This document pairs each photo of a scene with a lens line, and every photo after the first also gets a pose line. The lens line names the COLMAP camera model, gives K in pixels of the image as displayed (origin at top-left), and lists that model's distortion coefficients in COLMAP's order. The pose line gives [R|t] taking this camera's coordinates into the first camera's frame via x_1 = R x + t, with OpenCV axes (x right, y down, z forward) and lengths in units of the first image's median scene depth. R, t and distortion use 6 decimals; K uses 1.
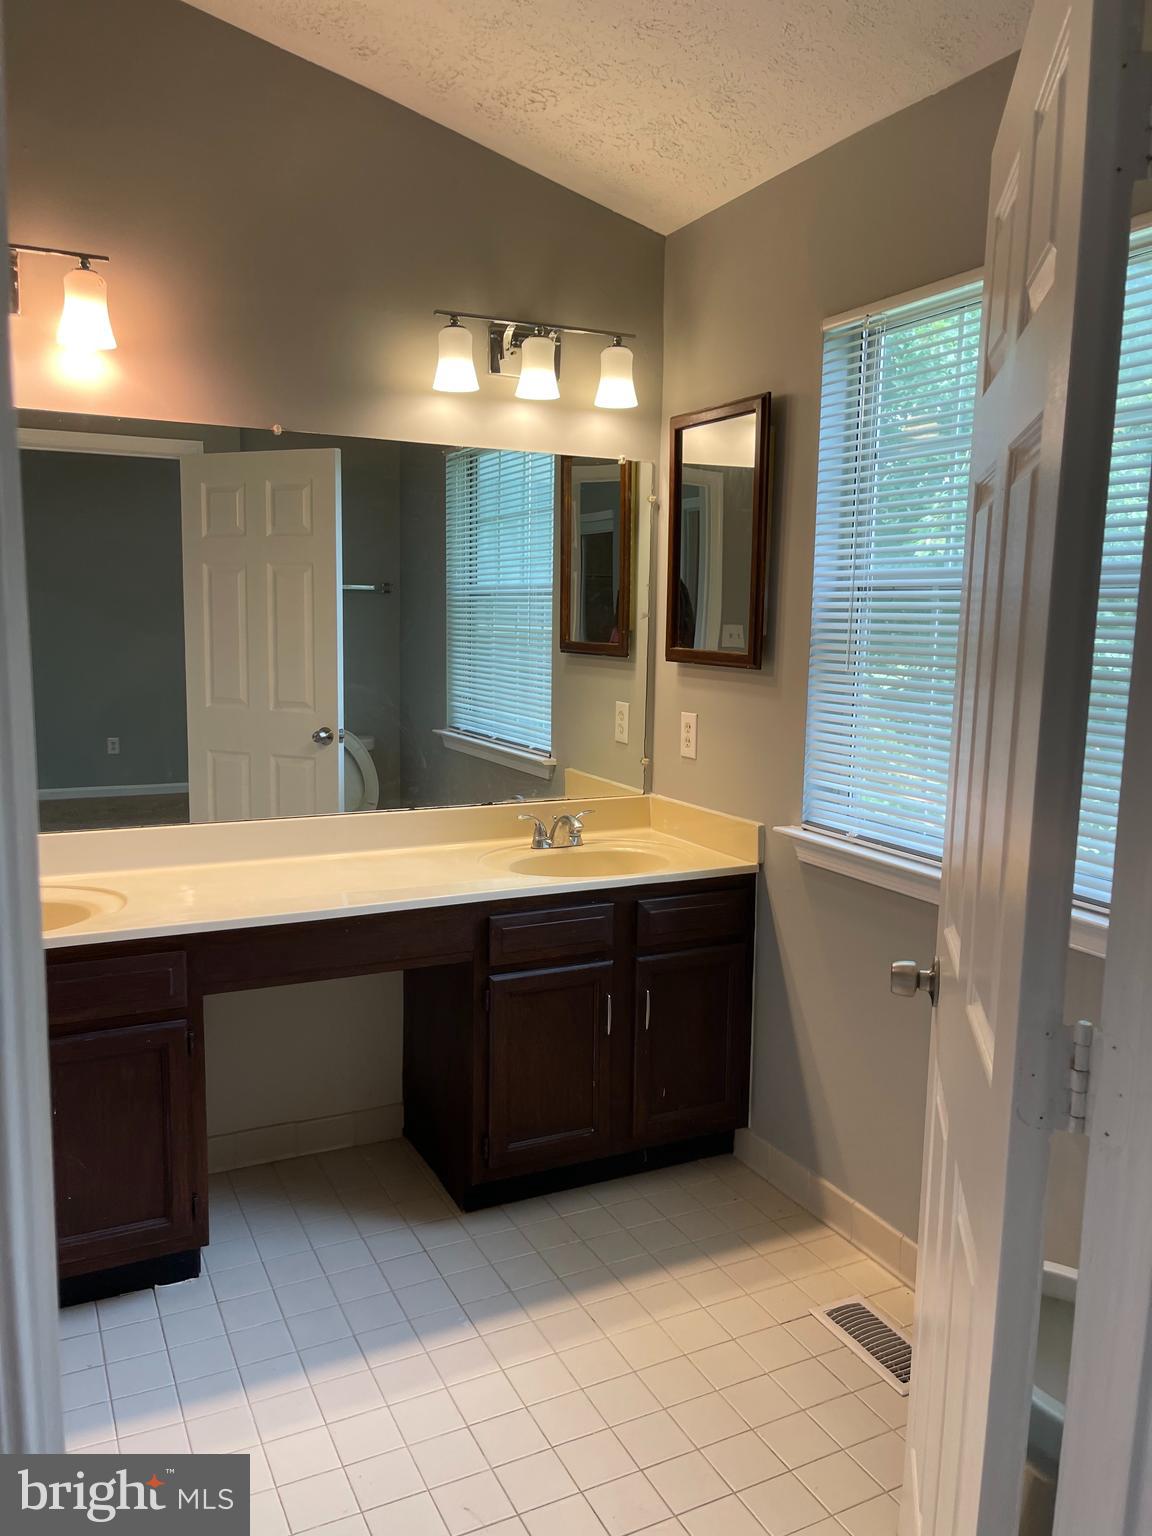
lens RADIAL K [[1162.3, 0, 610.2], [0, 1162.3, 796.8], [0, 0, 1]] dist [0.064319, -0.094303]
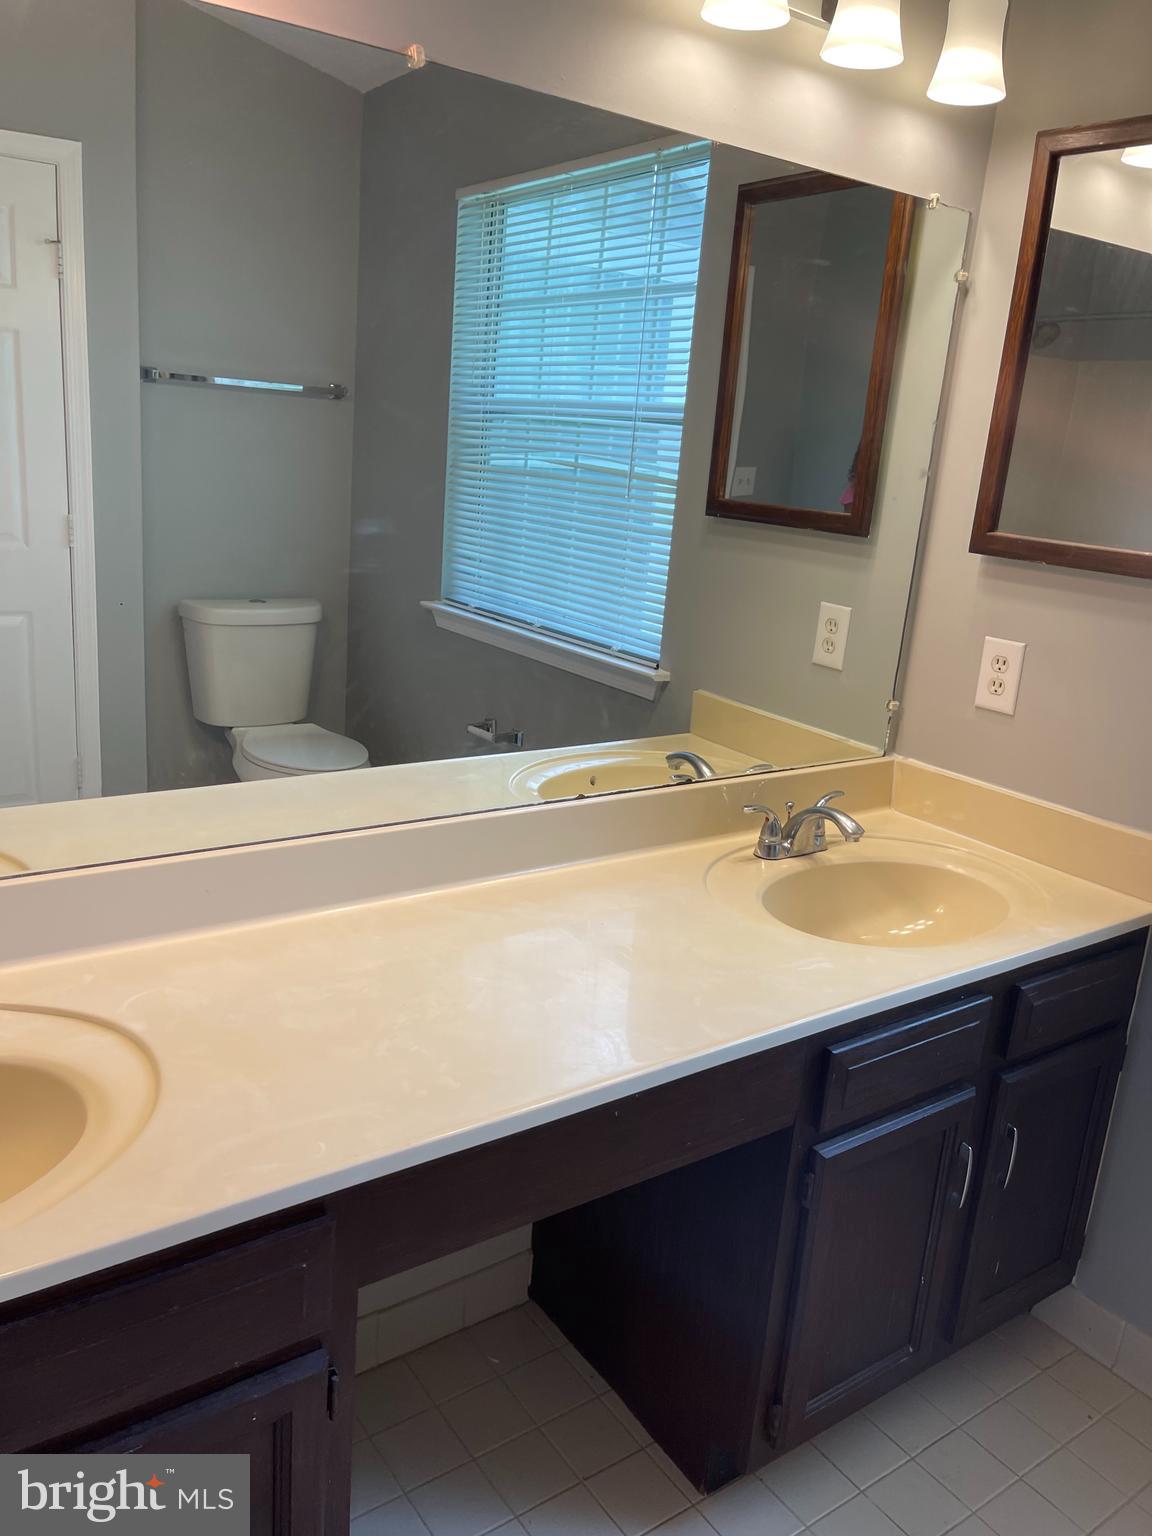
lens RADIAL K [[1162.3, 0, 591.9], [0, 1162.3, 769.1], [0, 0, 1]] dist [0.064319, -0.094303]
pose [[0.987717, 0.020373, 0.154921, -0.205063], [-0.039098, 0.992148, 0.118799, -0.057904], [-0.151284, -0.123397, 0.980758, 0.344216]]
